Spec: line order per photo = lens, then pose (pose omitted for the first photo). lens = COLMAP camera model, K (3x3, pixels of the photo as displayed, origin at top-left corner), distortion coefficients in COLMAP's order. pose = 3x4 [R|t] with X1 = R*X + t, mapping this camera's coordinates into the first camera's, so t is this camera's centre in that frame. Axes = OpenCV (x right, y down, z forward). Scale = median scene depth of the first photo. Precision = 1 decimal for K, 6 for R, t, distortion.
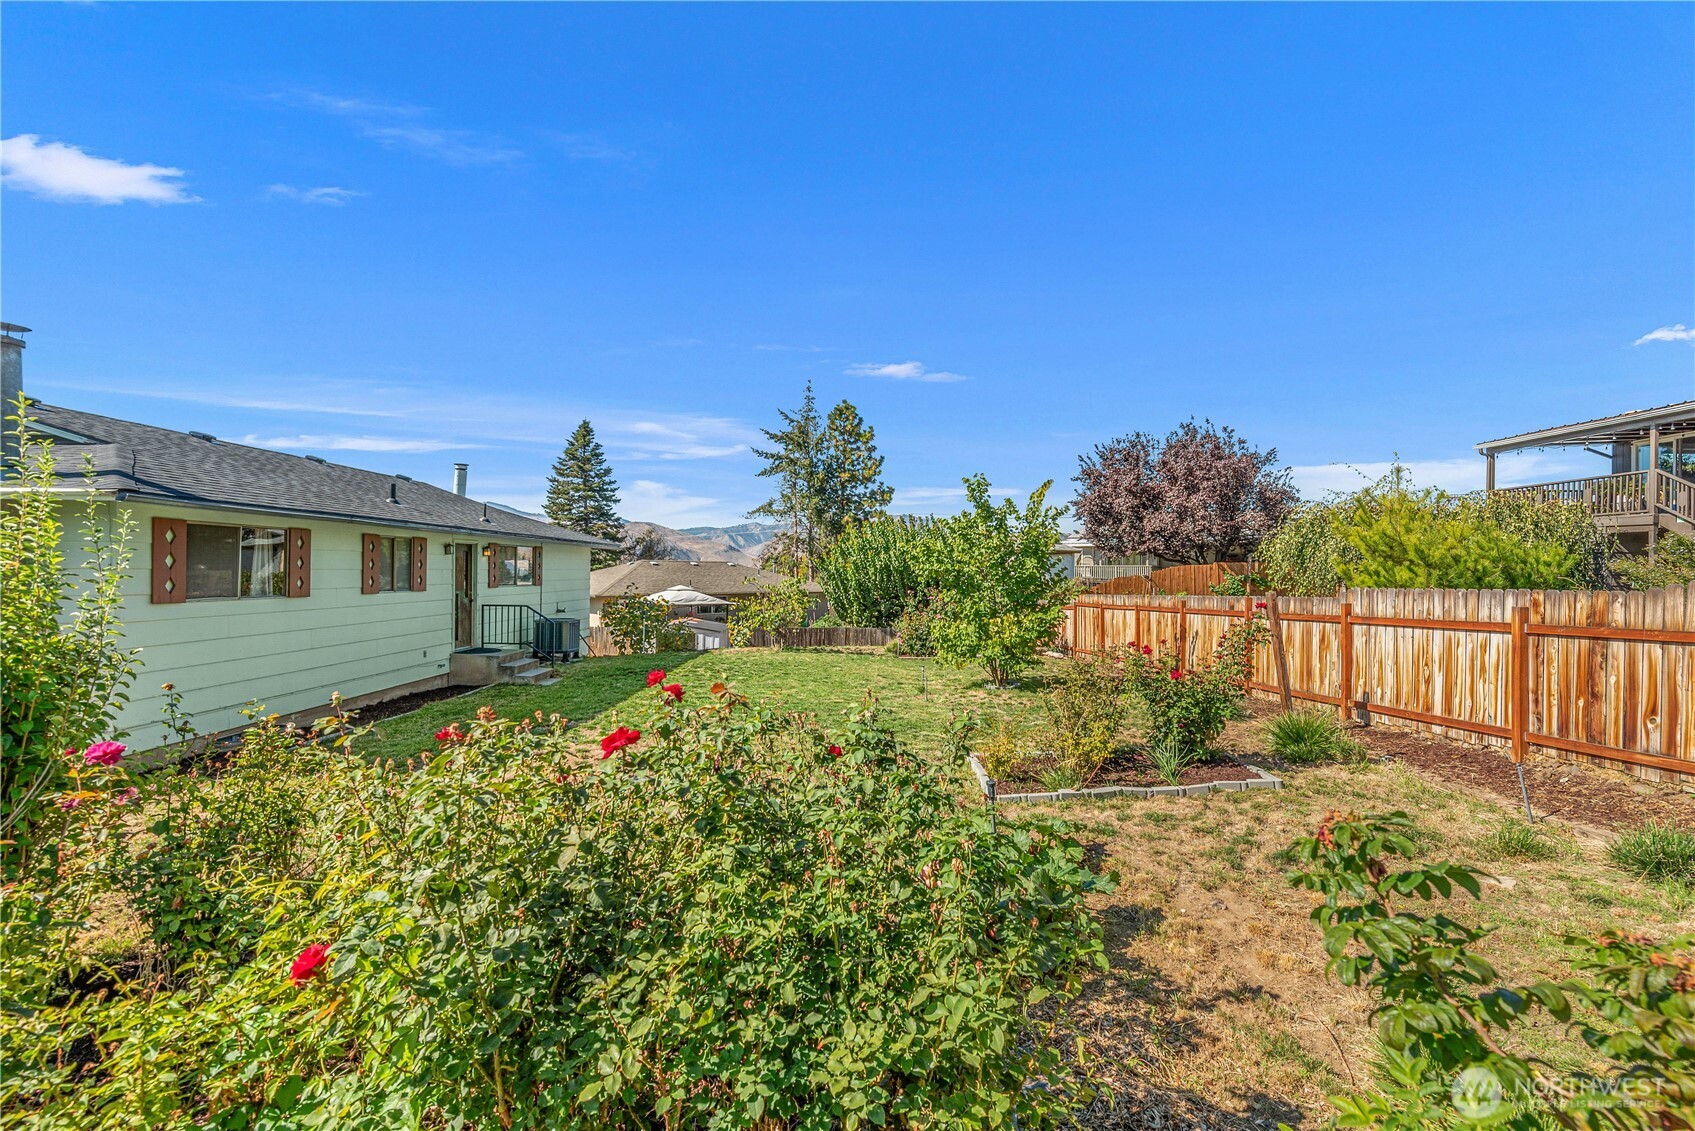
lens RADIAL K [[745.3, 0, 865.2], [0, 745.3, 565.8], [0, 0, 1]] dist [0.001021, -0.000152]
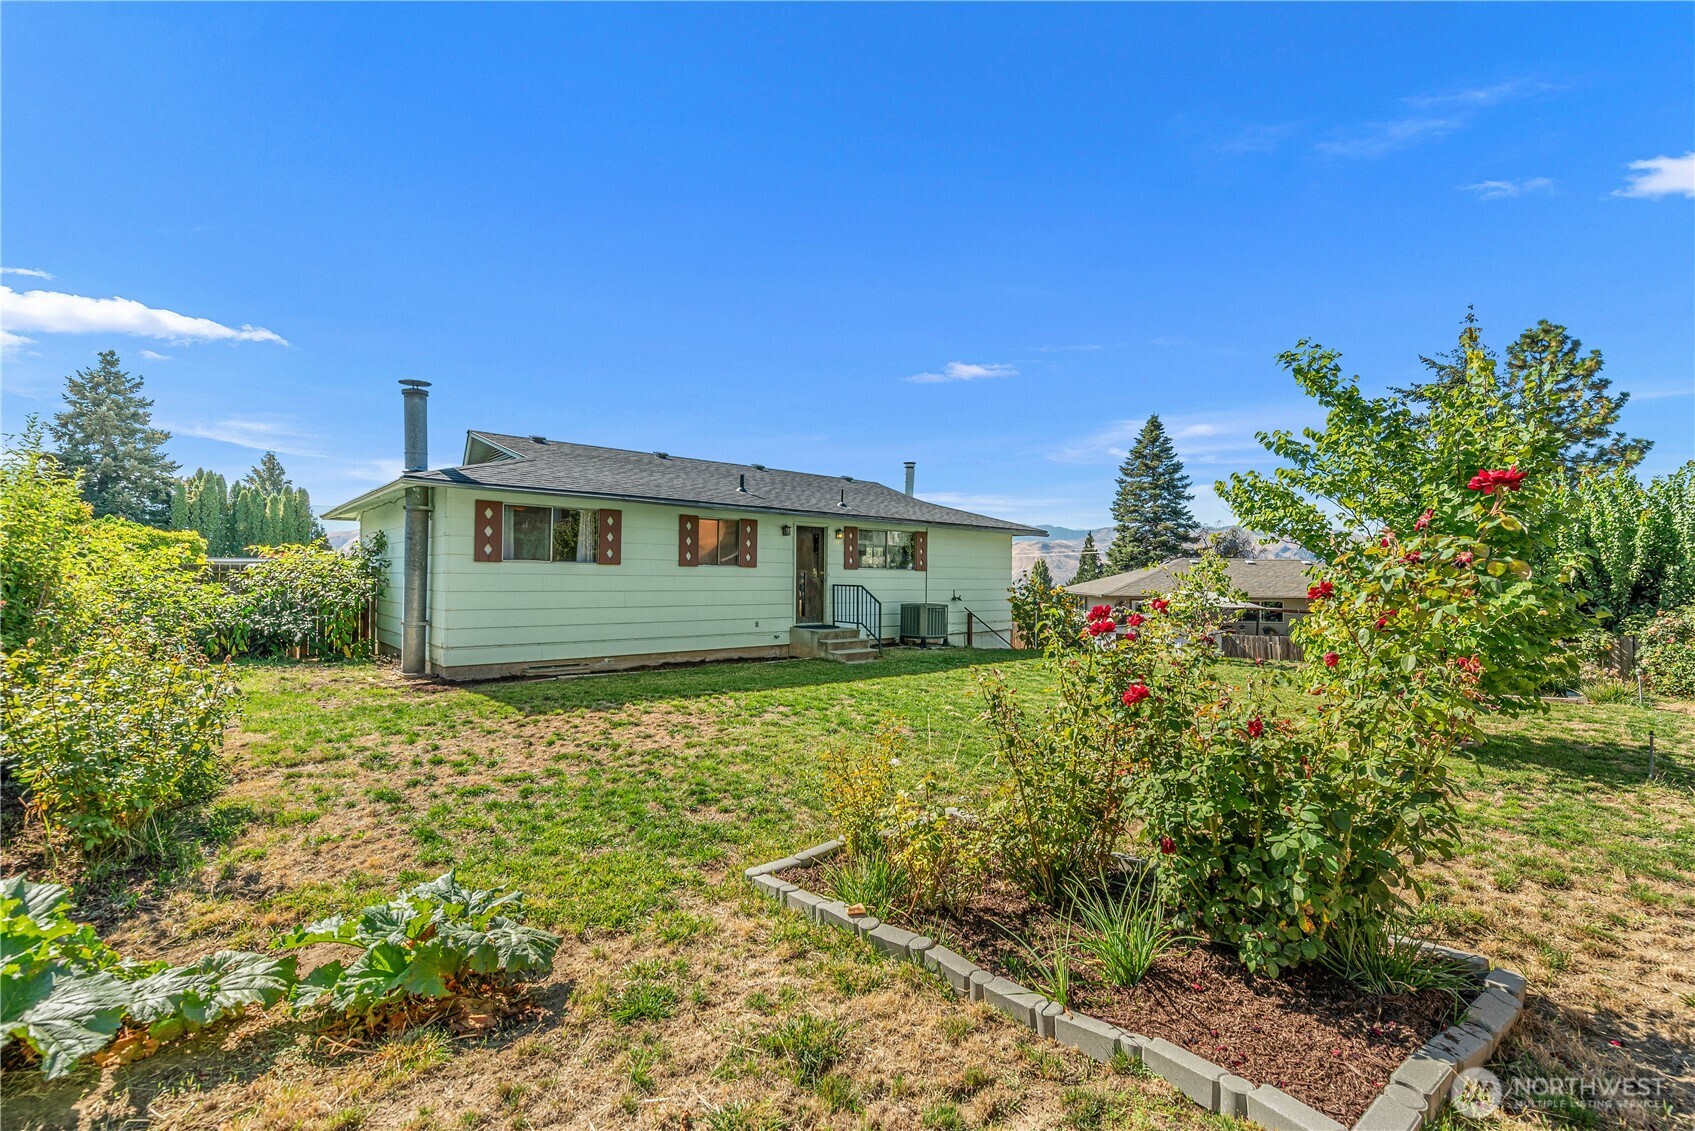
lens RADIAL K [[741.7, 0, 842.7], [0, 741.7, 581.7], [0, 0, 1]] dist [0.002346, 0.001504]
pose [[0.649649, 0.000740, -0.760234, 0.279168], [0.001521, 0.999996, 0.002273, 0.043939], [0.760232, -0.002633, 0.649646, 0.315302]]
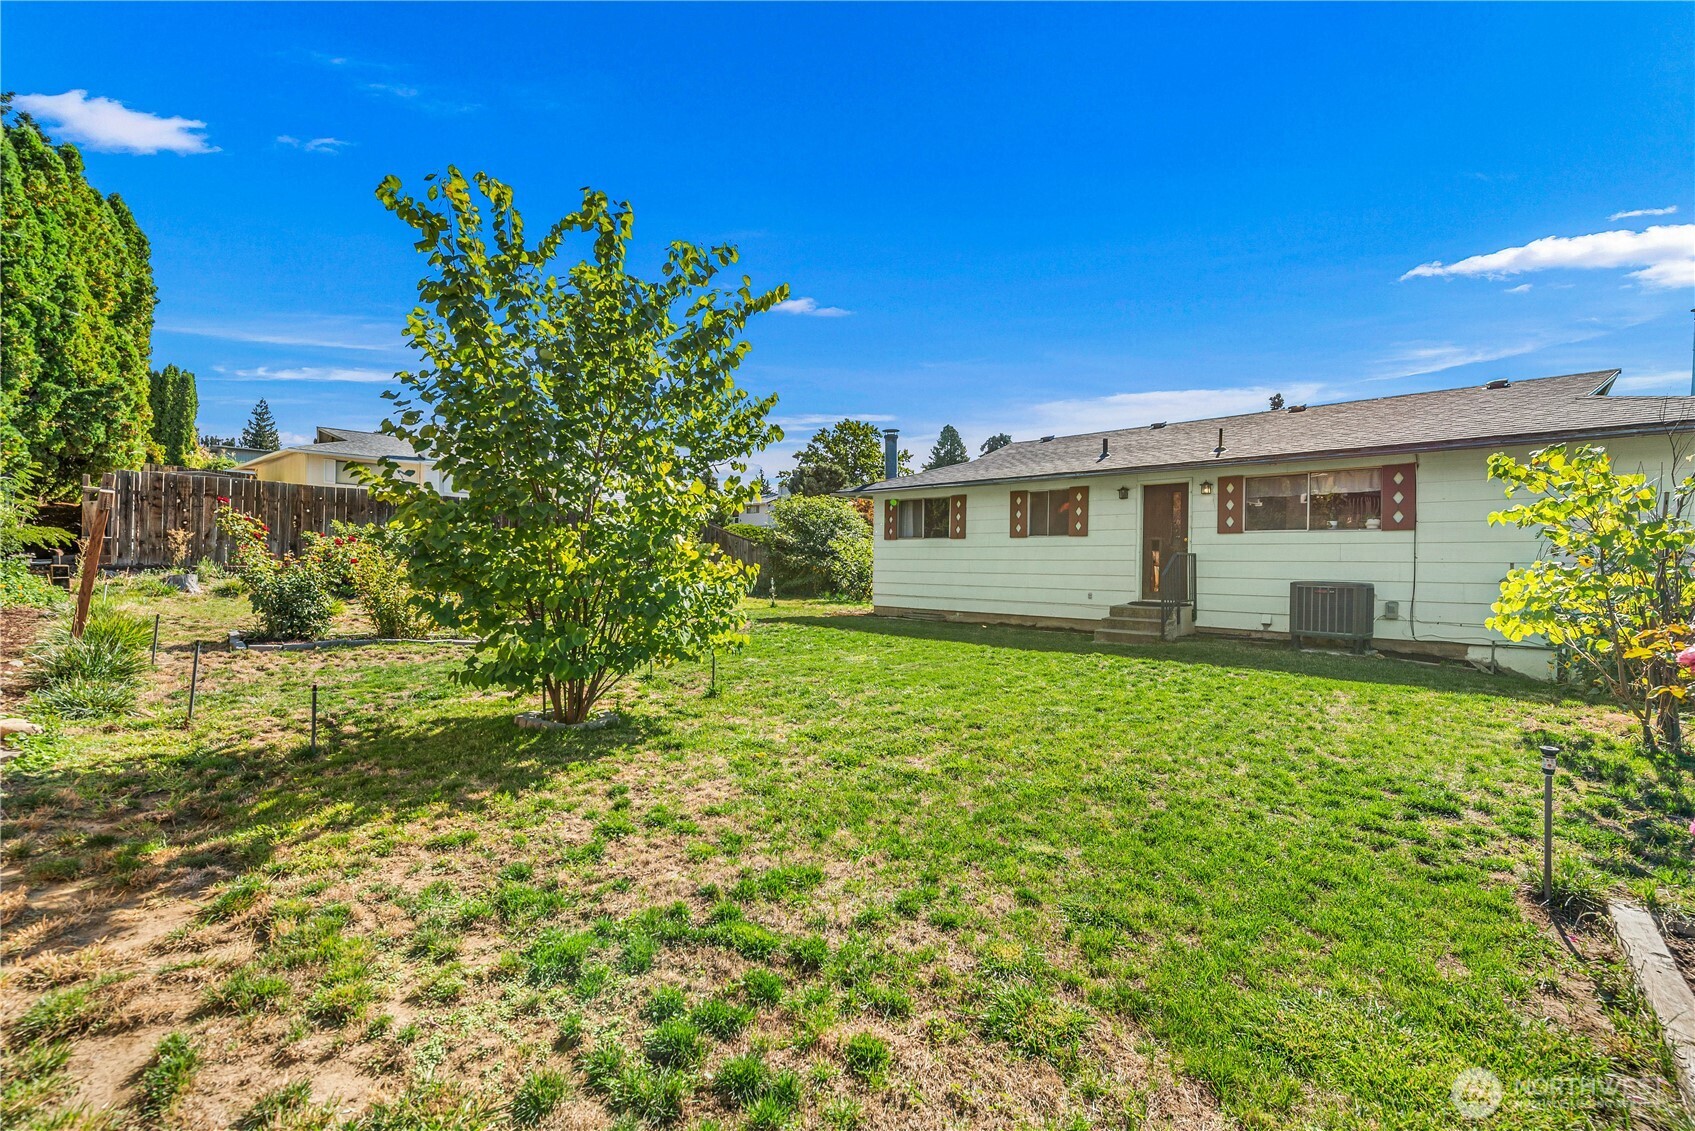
lens RADIAL K [[736.1, 0, 851.0], [0, 736.1, 564.4], [0, 0, 1]] dist [0.002148, -0.000020]
pose [[-0.729557, 0.008100, -0.683872, 0.307256], [0.003006, 0.999958, 0.008637, 0.053224], [0.683914, 0.004246, -0.729551, 1.276462]]
